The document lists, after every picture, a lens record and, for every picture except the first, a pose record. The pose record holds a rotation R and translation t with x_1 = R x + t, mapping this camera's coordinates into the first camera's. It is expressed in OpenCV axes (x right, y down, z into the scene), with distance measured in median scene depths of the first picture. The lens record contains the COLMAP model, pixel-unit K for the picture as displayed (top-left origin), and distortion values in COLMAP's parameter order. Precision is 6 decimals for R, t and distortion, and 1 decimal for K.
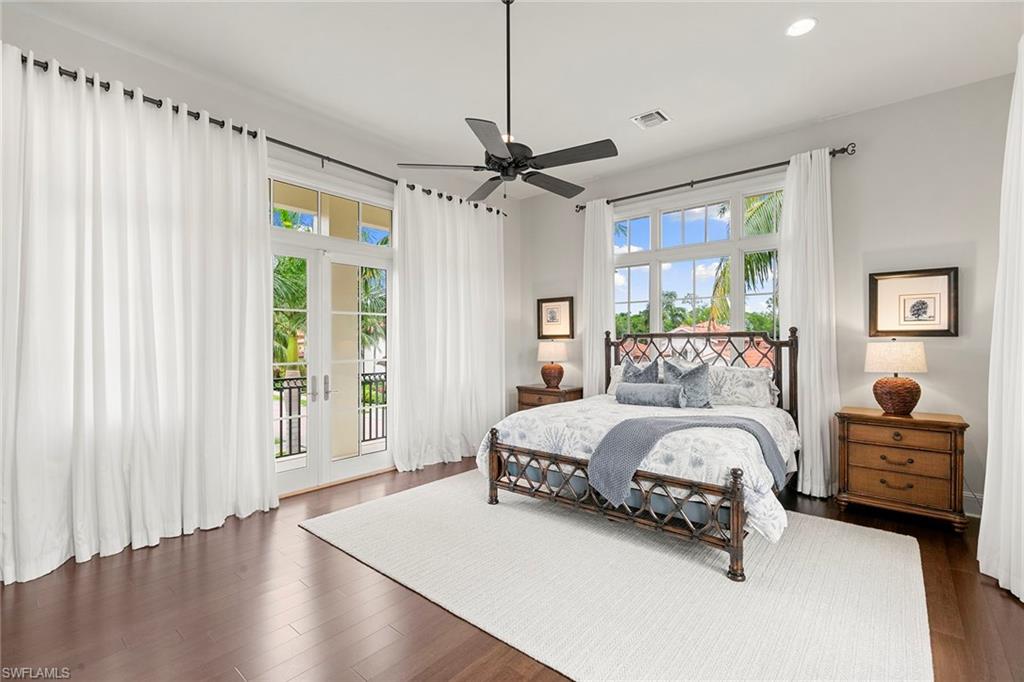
lens RADIAL K [[459.1, 0, 506.7], [0, 459.1, 340.8], [0, 0, 1]] dist [0.008370, -0.002104]
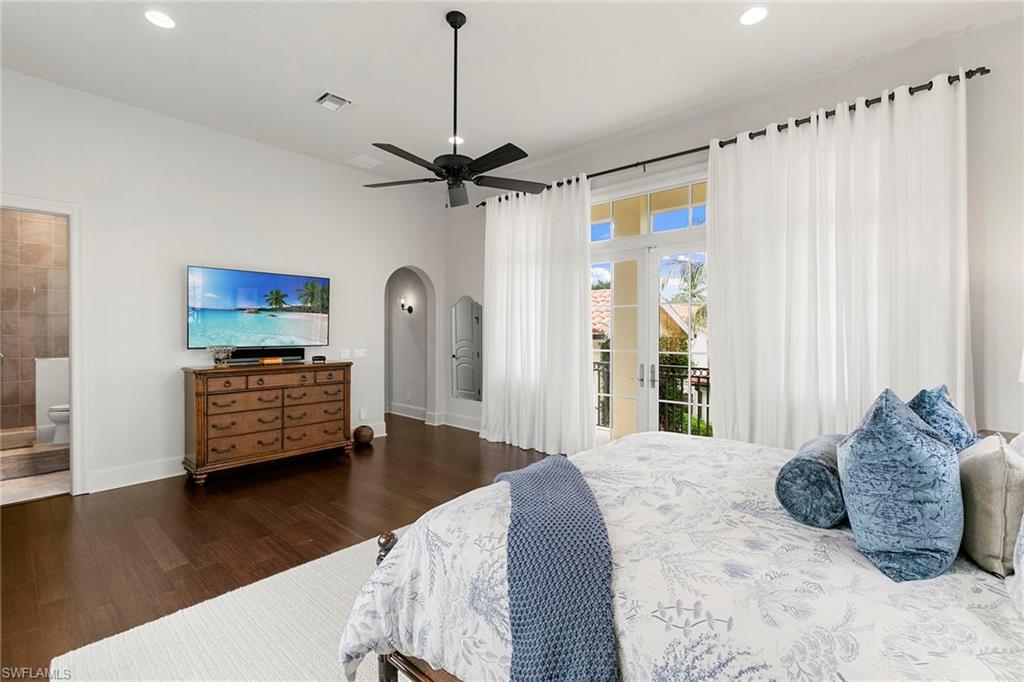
lens RADIAL K [[407.1, 0, 507.8], [0, 407.1, 334.2], [0, 0, 1]] dist [0.001377, 0.000176]
pose [[0.025176, 0.006130, -0.999664, 0.539587], [-0.002397, 0.999979, 0.006072, -0.000148], [0.999680, 0.002243, 0.025191, 0.640561]]
